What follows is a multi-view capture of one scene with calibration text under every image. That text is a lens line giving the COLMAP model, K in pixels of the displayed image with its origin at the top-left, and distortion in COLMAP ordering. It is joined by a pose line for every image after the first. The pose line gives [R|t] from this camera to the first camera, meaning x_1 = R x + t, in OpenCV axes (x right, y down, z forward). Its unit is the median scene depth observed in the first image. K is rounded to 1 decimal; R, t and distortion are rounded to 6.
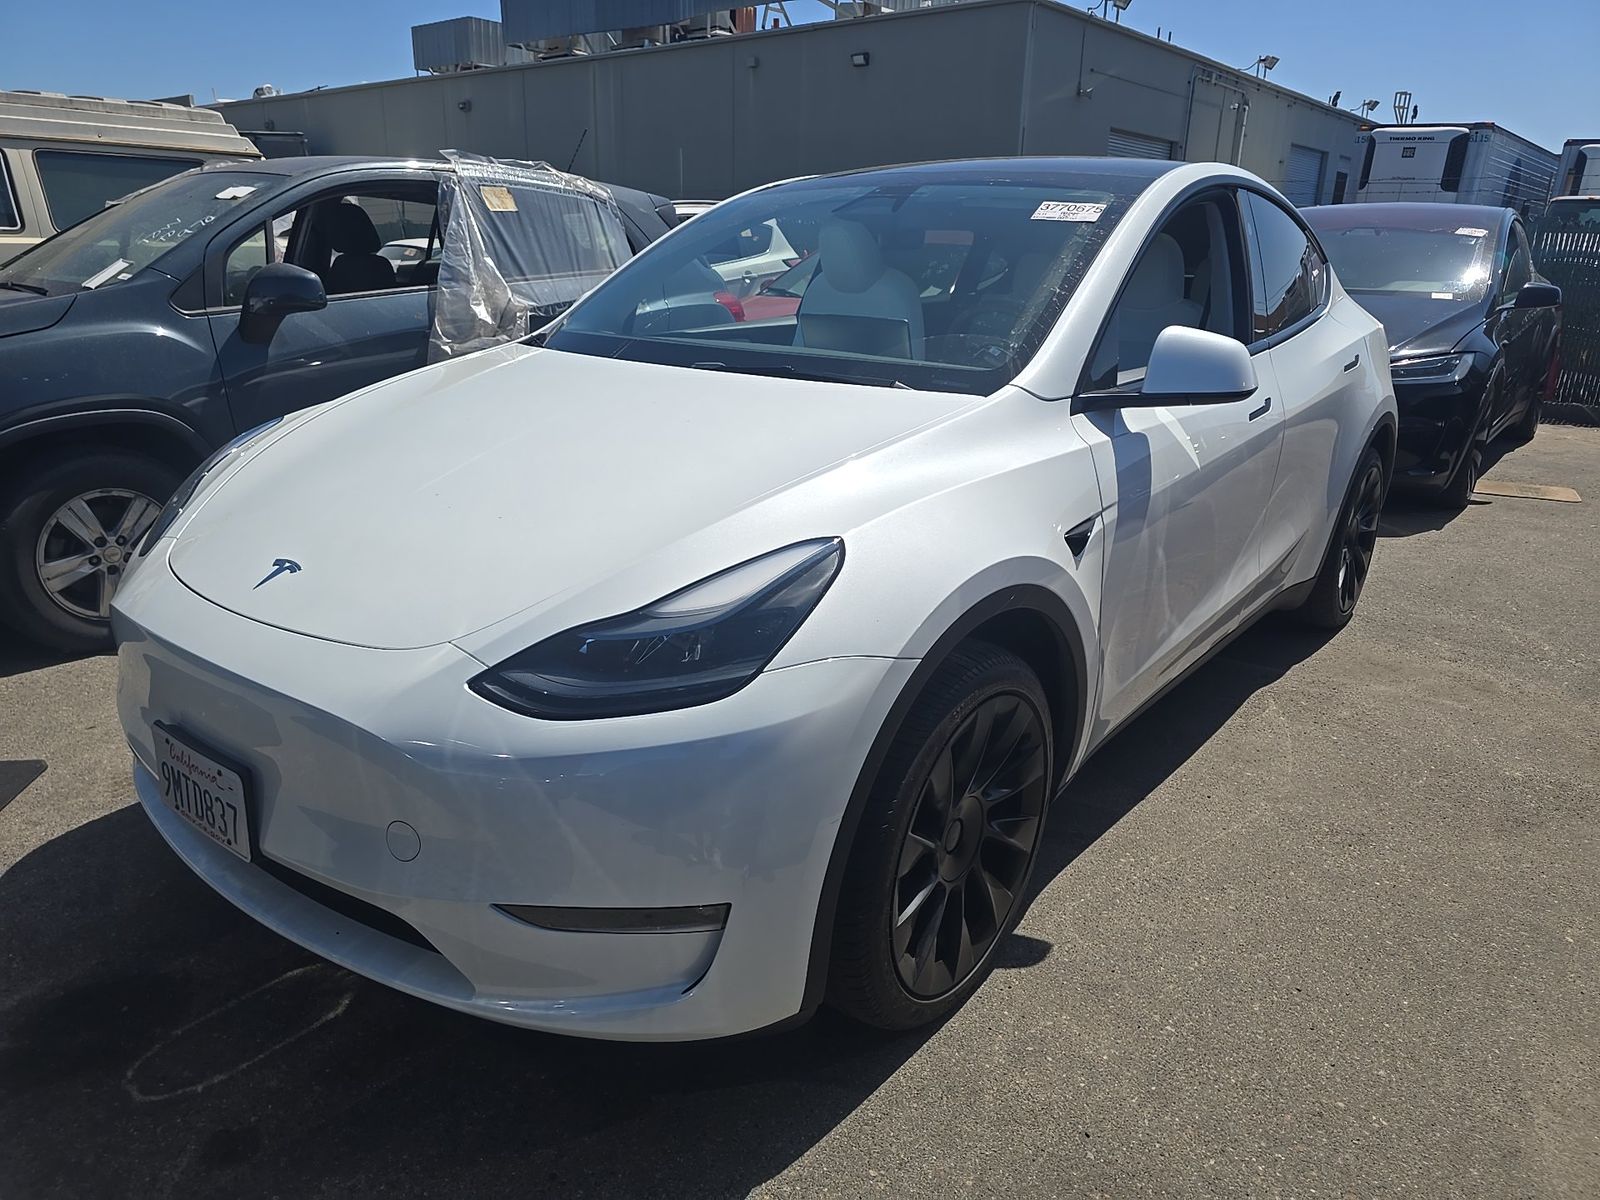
lens RADIAL K [[1181.5, 0, 817.4], [0, 1181.5, 599.0], [0, 0, 1]] dist [0.041202, -0.047564]
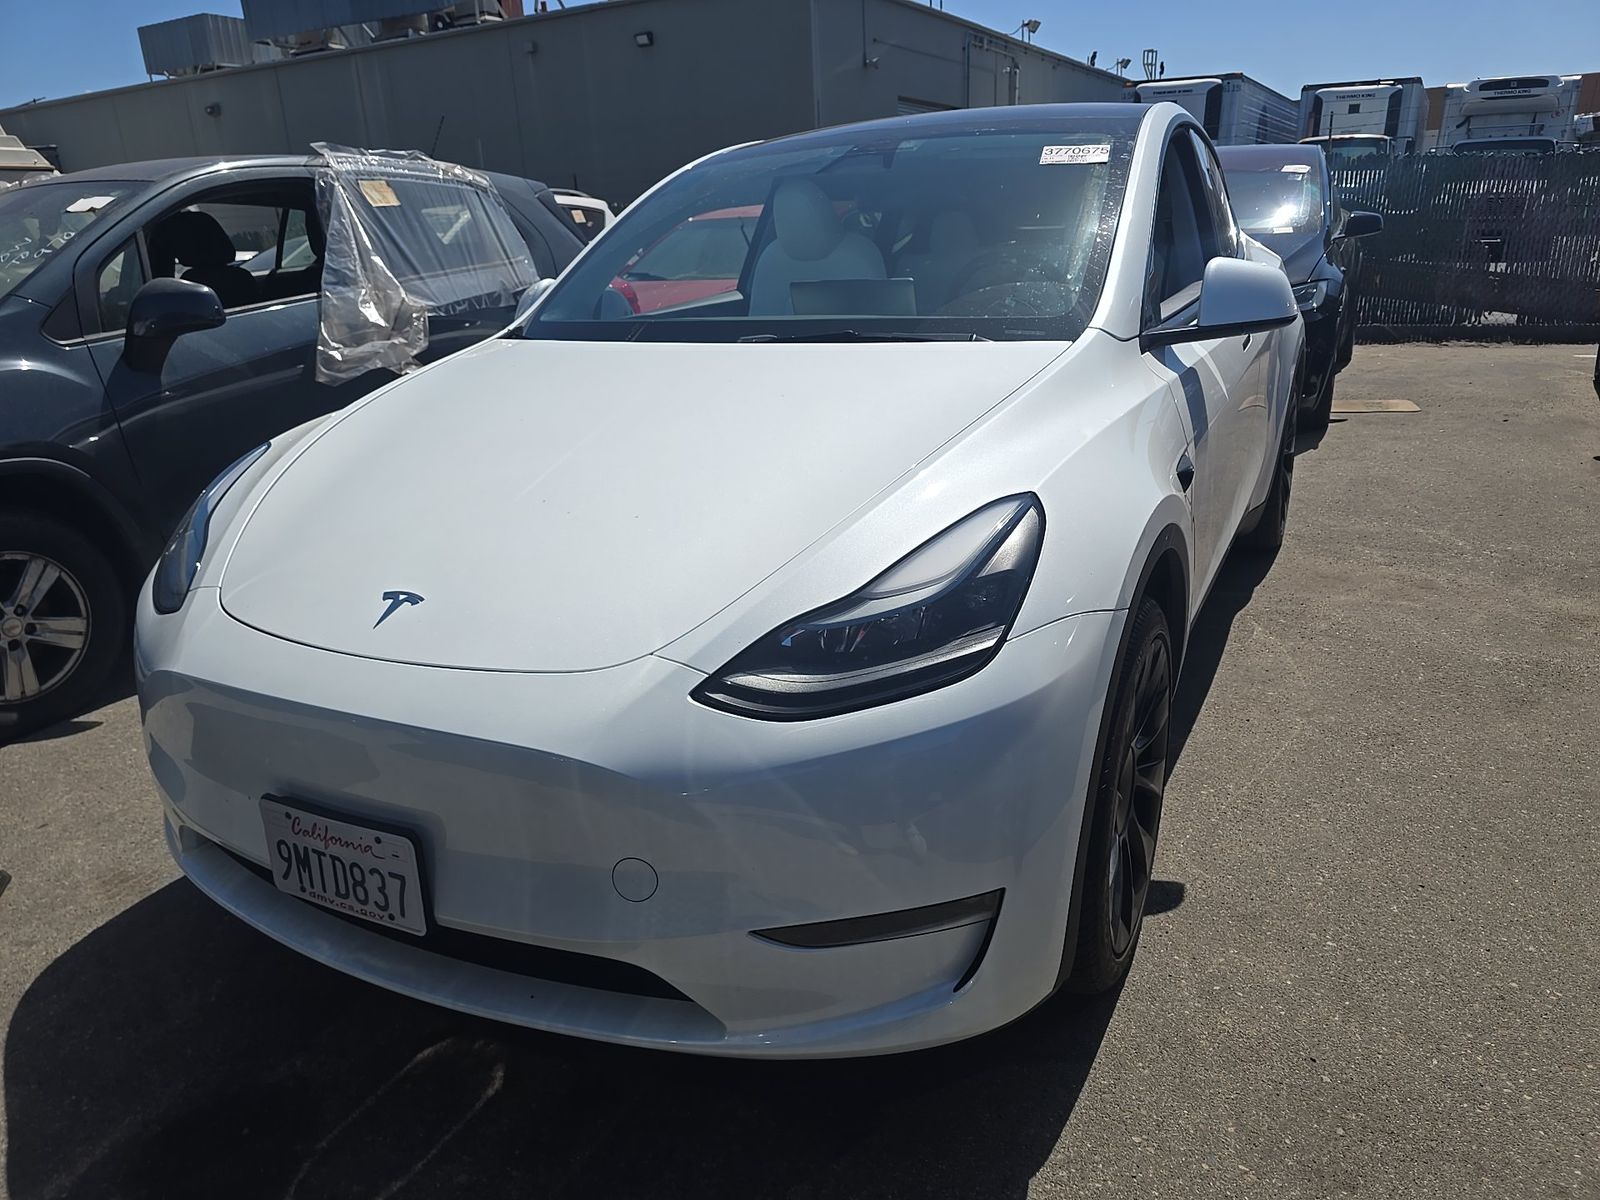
lens RADIAL K [[1181.5, 0, 804.4], [0, 1181.5, 599.6], [0, 0, 1]] dist [0.032298, -0.040100]
pose [[0.977332, -0.125146, 0.170764, -0.165434], [0.123311, 0.992138, 0.021349, -0.004663], [-0.172094, 0.000192, 0.985081, 0.045508]]
